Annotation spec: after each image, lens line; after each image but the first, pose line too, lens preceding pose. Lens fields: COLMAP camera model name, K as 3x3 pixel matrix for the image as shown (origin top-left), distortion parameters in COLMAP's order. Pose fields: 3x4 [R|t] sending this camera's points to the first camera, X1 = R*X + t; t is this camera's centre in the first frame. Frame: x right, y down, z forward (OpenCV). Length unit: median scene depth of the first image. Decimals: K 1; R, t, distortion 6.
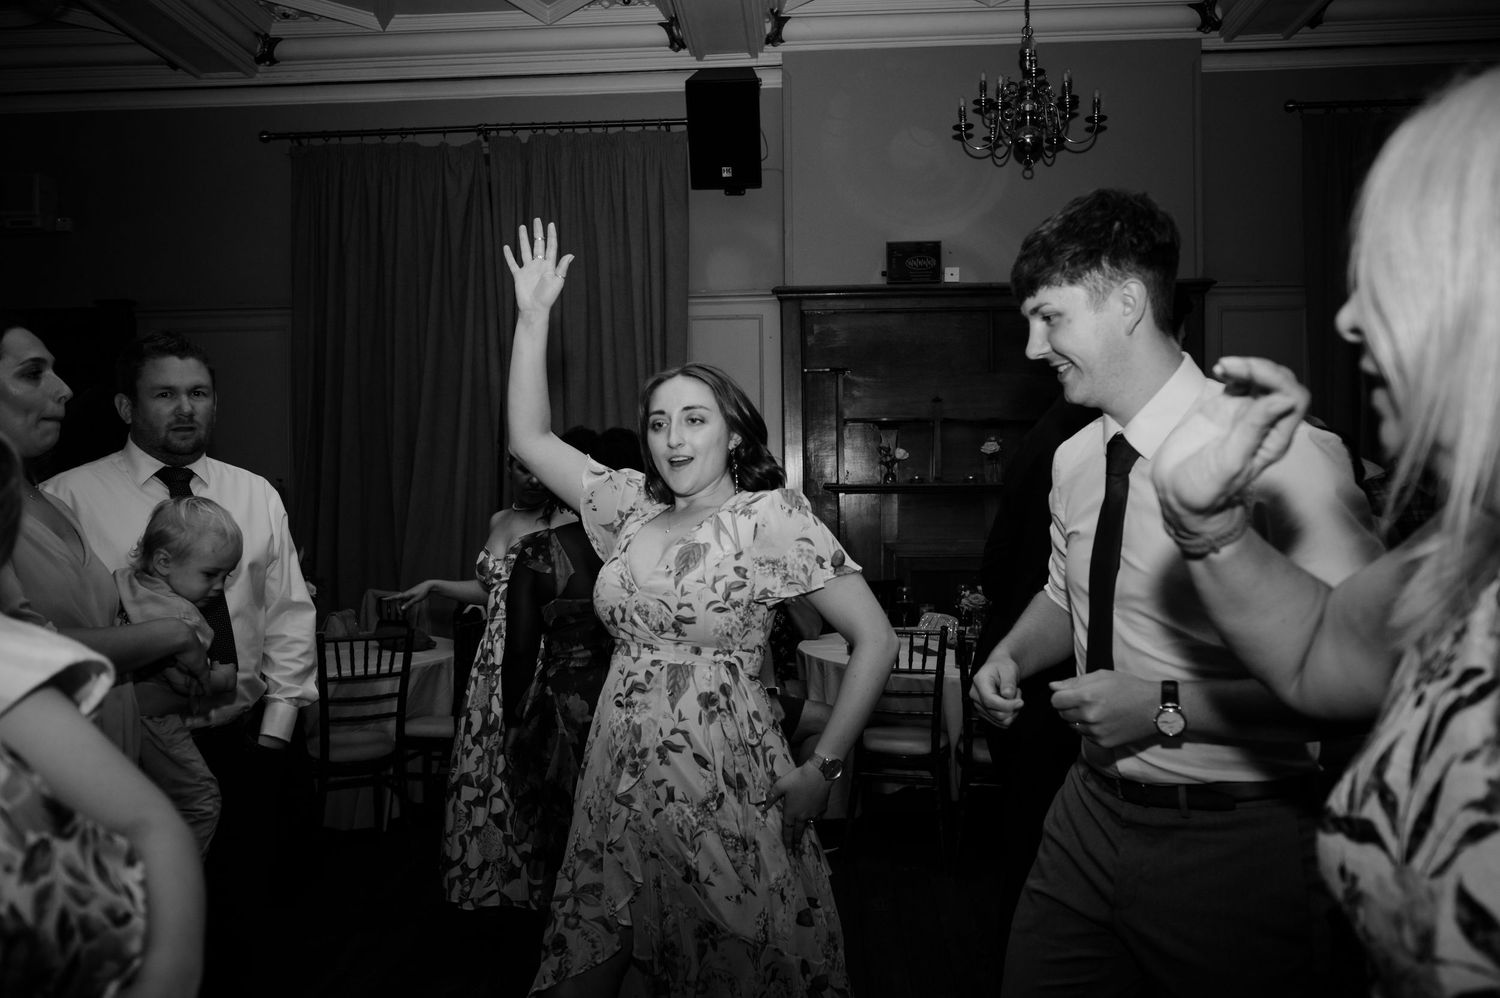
lens RADIAL K [[1246.3, 0, 750.0], [0, 1246.3, 499.0], [0, 0, 1]] dist [0.007415, -0.001662]
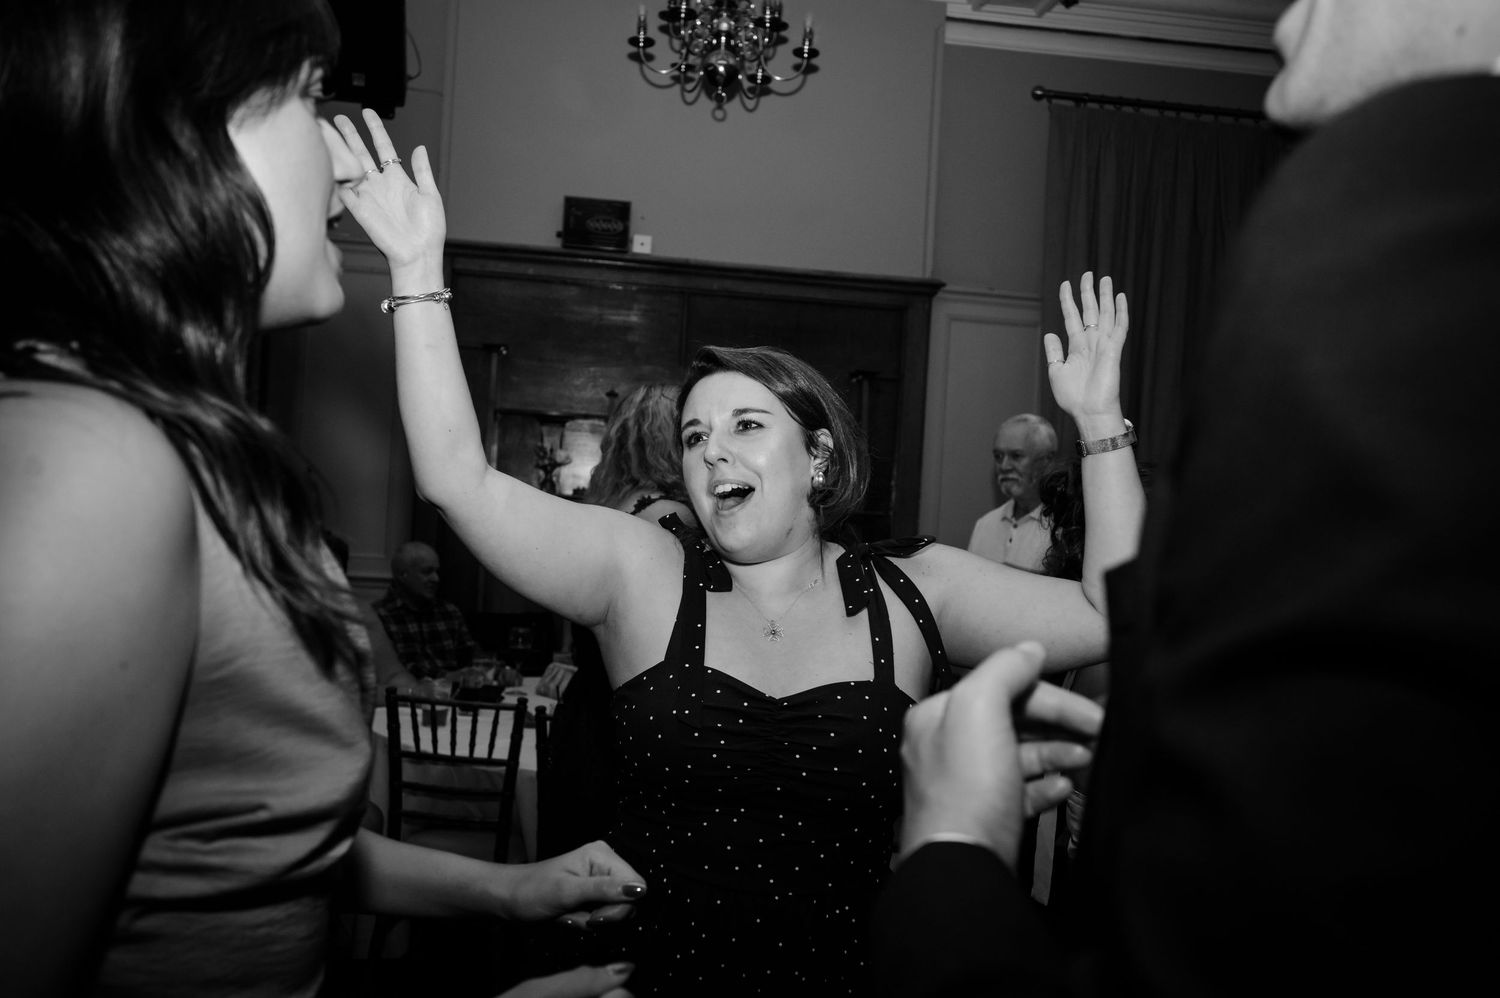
lens RADIAL K [[1246.3, 0, 750.0], [0, 1246.3, 499.0], [0, 0, 1]] dist [0.007415, -0.001662]
pose [[0.979622, 0.068143, 0.188935, 0.088525], [-0.066922, 0.997676, -0.012841, -0.006198], [-0.189371, -0.000064, 0.981906, 0.178687]]
